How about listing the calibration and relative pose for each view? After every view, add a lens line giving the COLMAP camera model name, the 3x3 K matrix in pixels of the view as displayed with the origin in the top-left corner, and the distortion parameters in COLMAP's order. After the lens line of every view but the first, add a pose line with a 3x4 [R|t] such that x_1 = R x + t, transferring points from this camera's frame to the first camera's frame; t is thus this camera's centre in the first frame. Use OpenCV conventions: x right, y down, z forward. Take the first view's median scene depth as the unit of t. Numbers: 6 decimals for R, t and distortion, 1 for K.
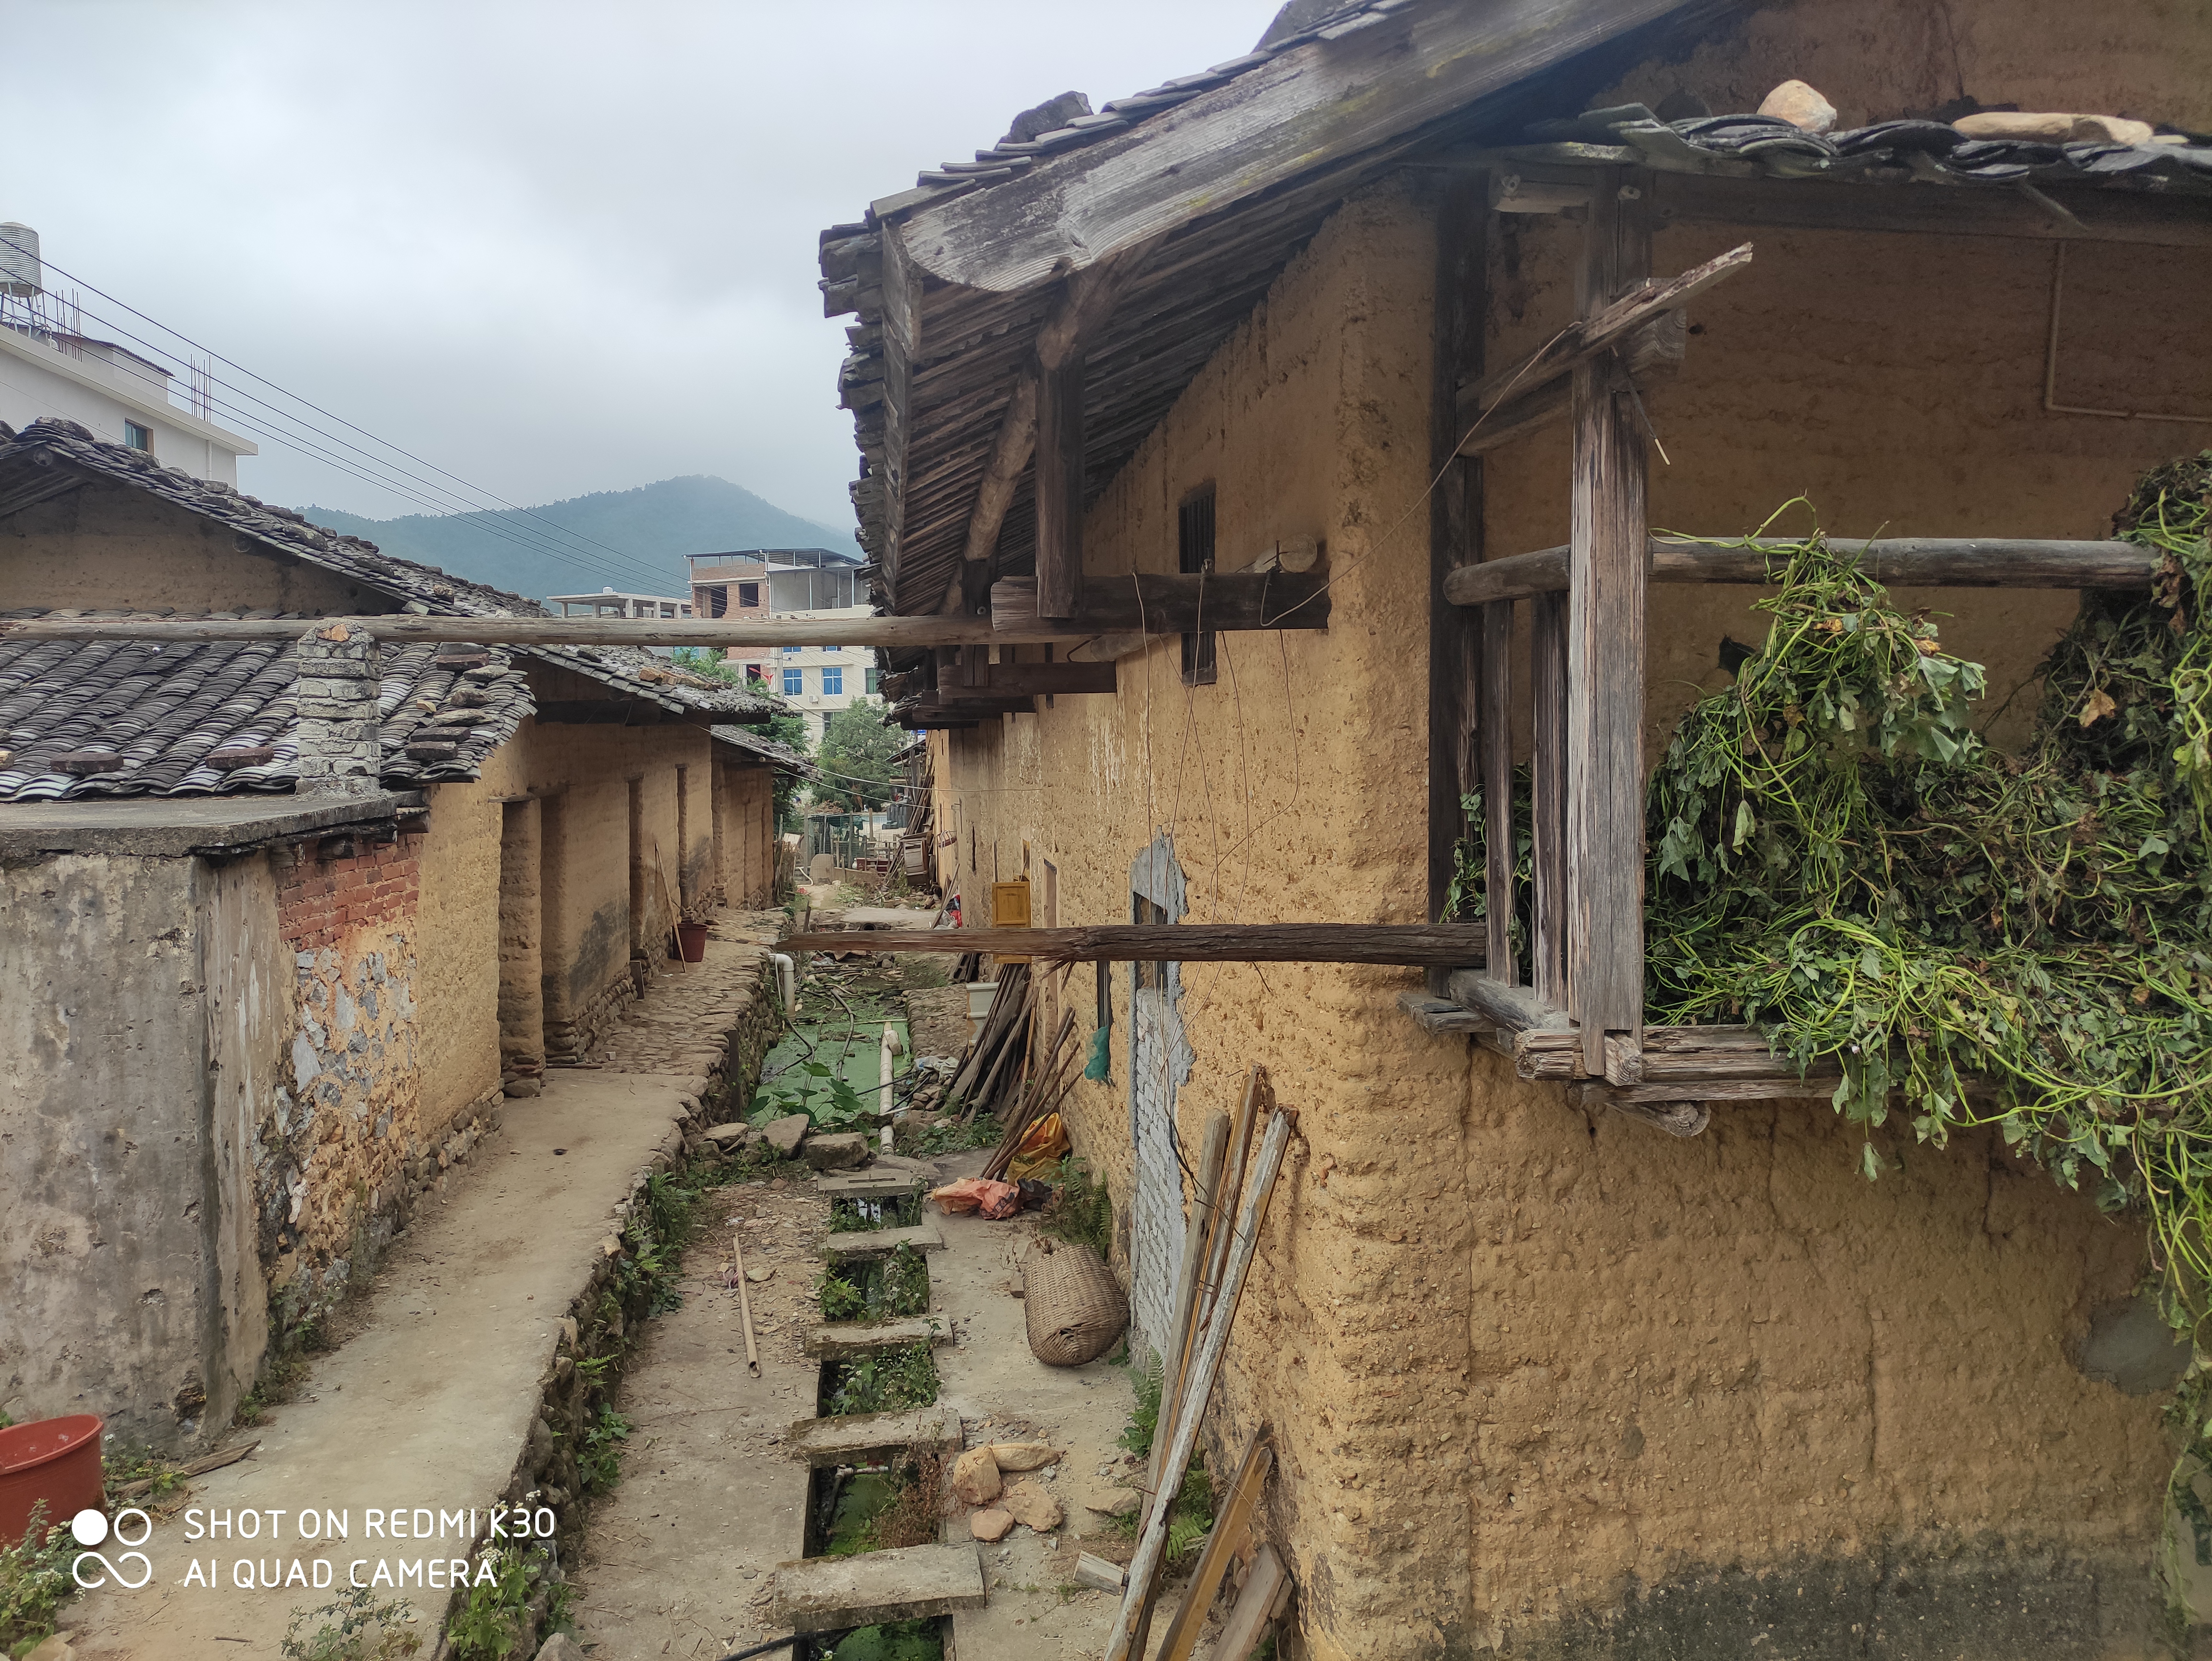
lens RADIAL K [[1619.8, 0, 1103.8], [0, 1619.8, 812.3], [0, 0, 1]] dist [0.070904, -0.042631]
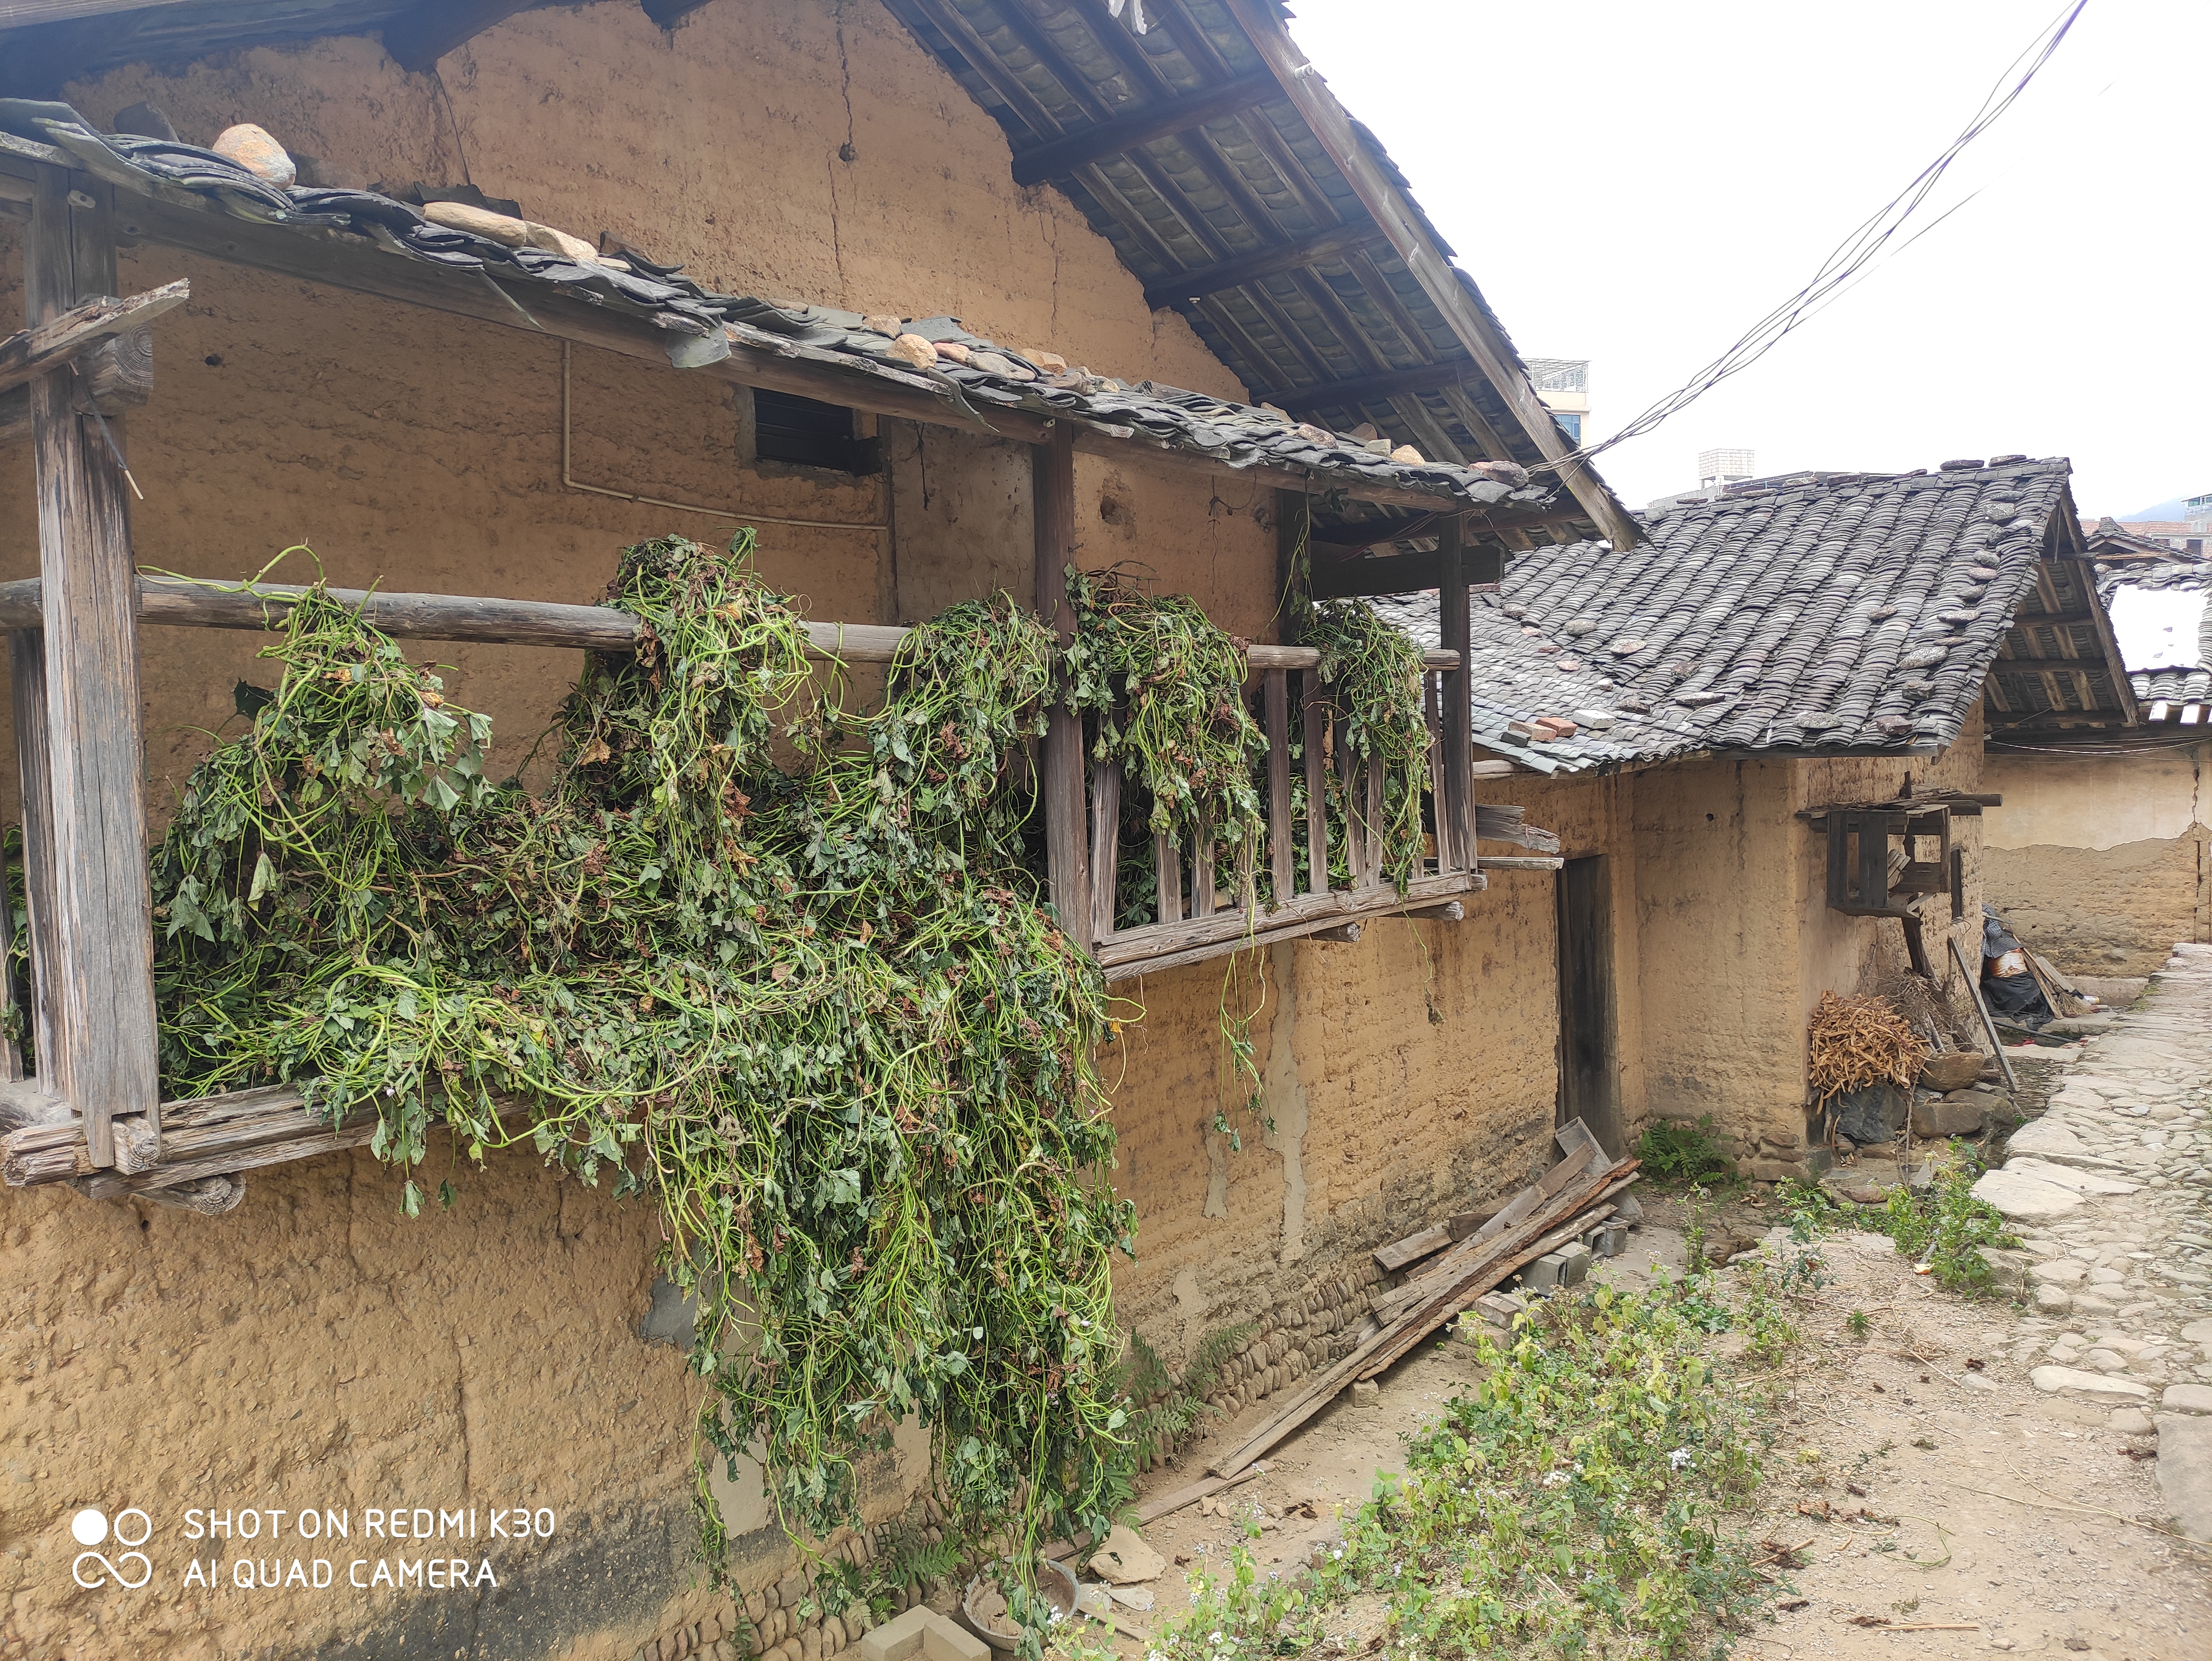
lens RADIAL K [[1619.8, 0, 1103.8], [0, 1619.8, 812.3], [0, 0, 1]] dist [0.070904, -0.042631]
pose [[0.740651, -0.039993, 0.670699, 0.107003], [0.055895, 0.998434, -0.002189, -0.001647], [-0.669561, 0.039110, 0.741727, -0.055245]]
